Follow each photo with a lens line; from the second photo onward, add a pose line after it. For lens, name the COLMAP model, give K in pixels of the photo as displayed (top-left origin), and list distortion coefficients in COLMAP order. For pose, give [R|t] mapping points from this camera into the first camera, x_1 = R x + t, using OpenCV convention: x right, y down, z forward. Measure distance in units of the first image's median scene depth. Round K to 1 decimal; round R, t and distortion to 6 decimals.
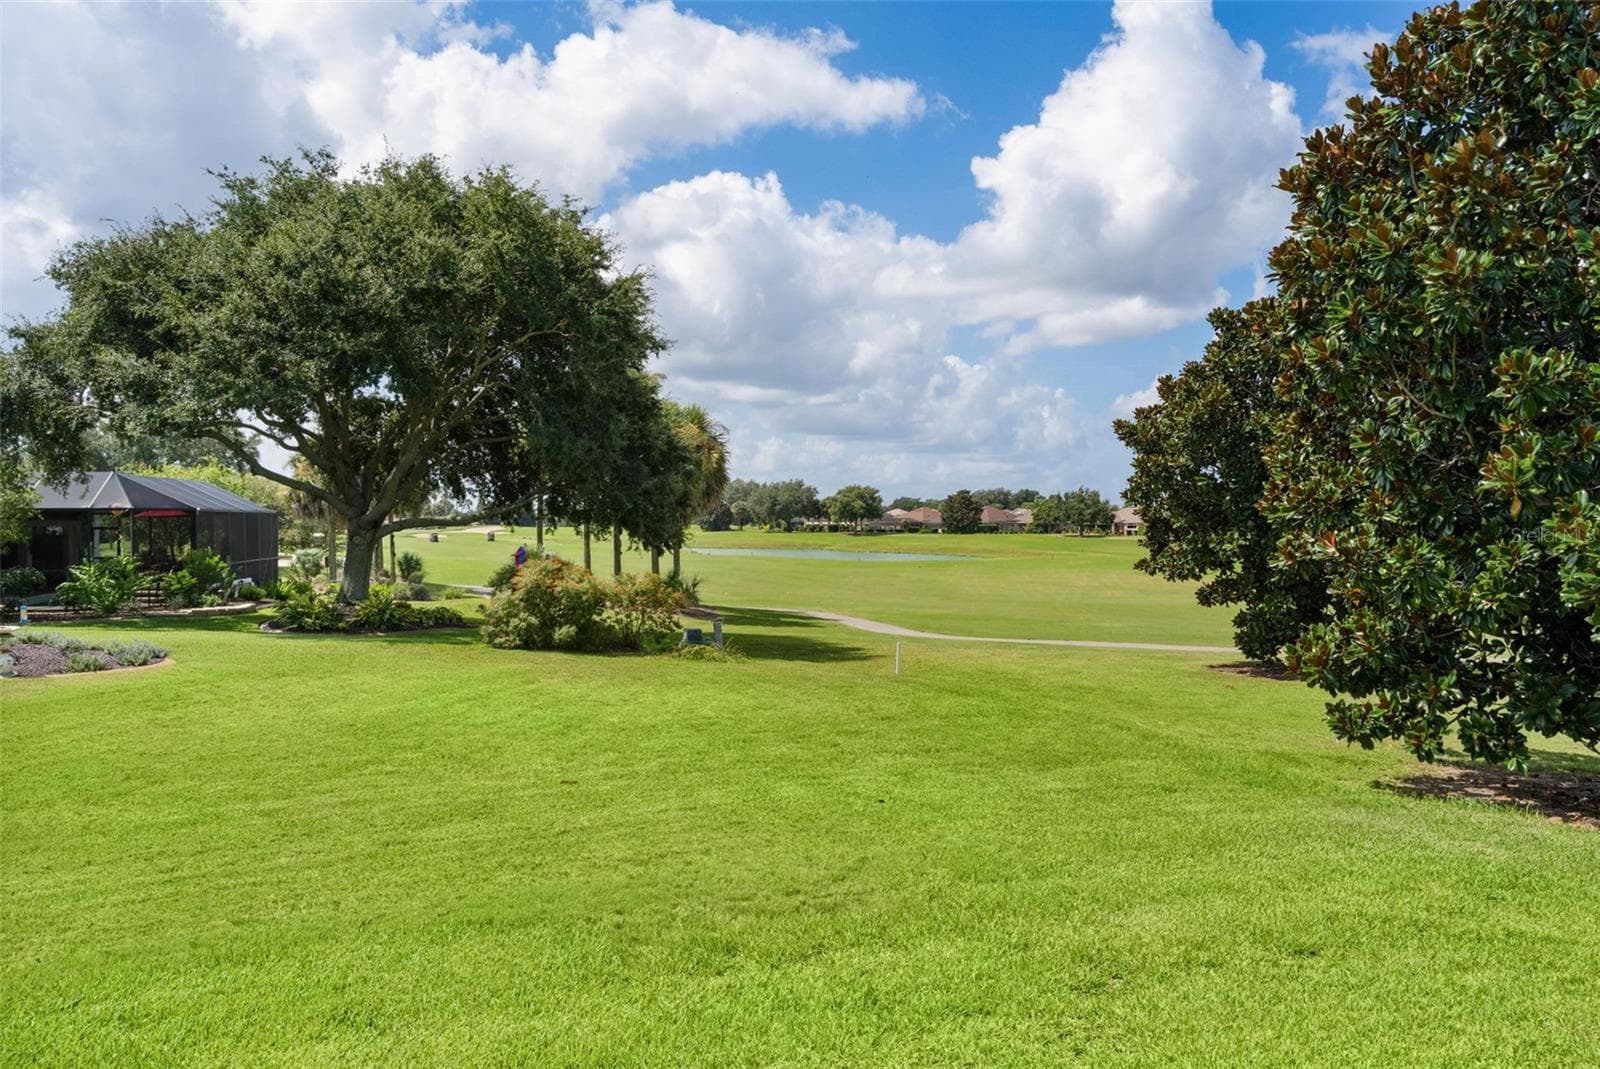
lens RADIAL K [[1253.2, 0, 800.0], [0, 1253.2, 534.5], [0, 0, 1]] dist [-0.003824, -0.001659]
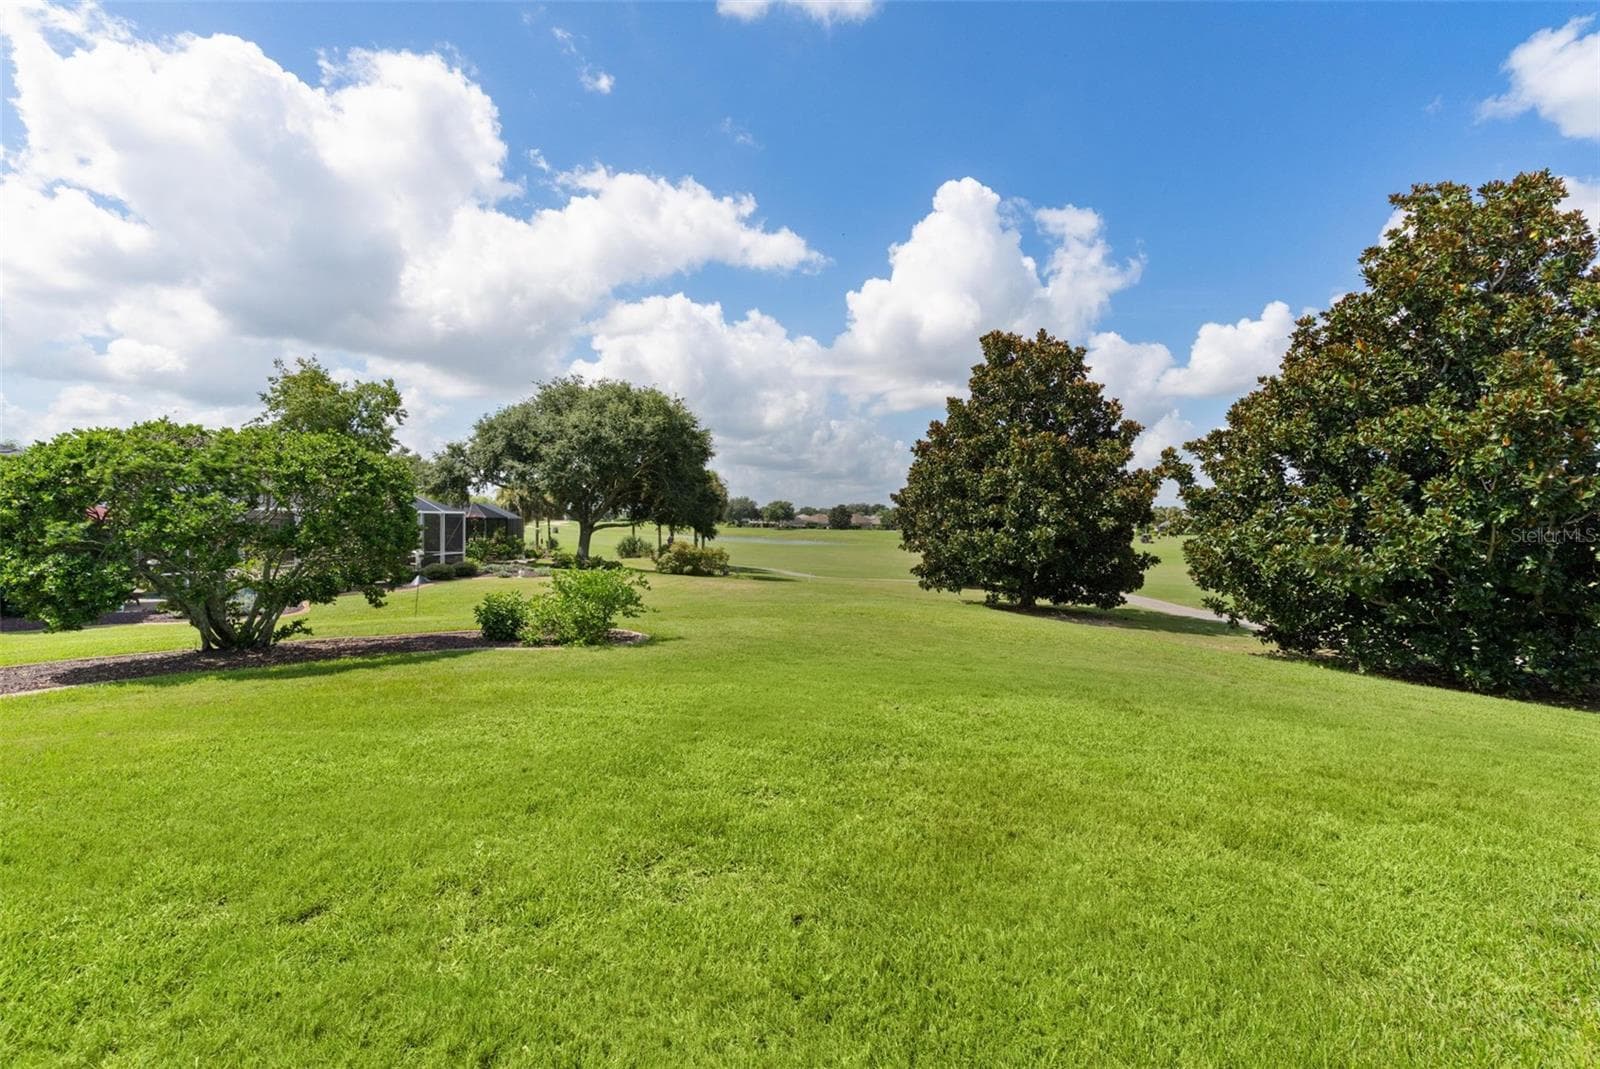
lens RADIAL K [[759.8, 0, 800.0], [0, 759.8, 534.5], [0, 0, 1]] dist [0.000494, 0.000011]
pose [[0.997119, 0.012938, 0.074741, -0.040585], [-0.013526, 0.999881, 0.007365, -0.006923], [-0.074637, -0.008354, 0.997176, -0.391186]]
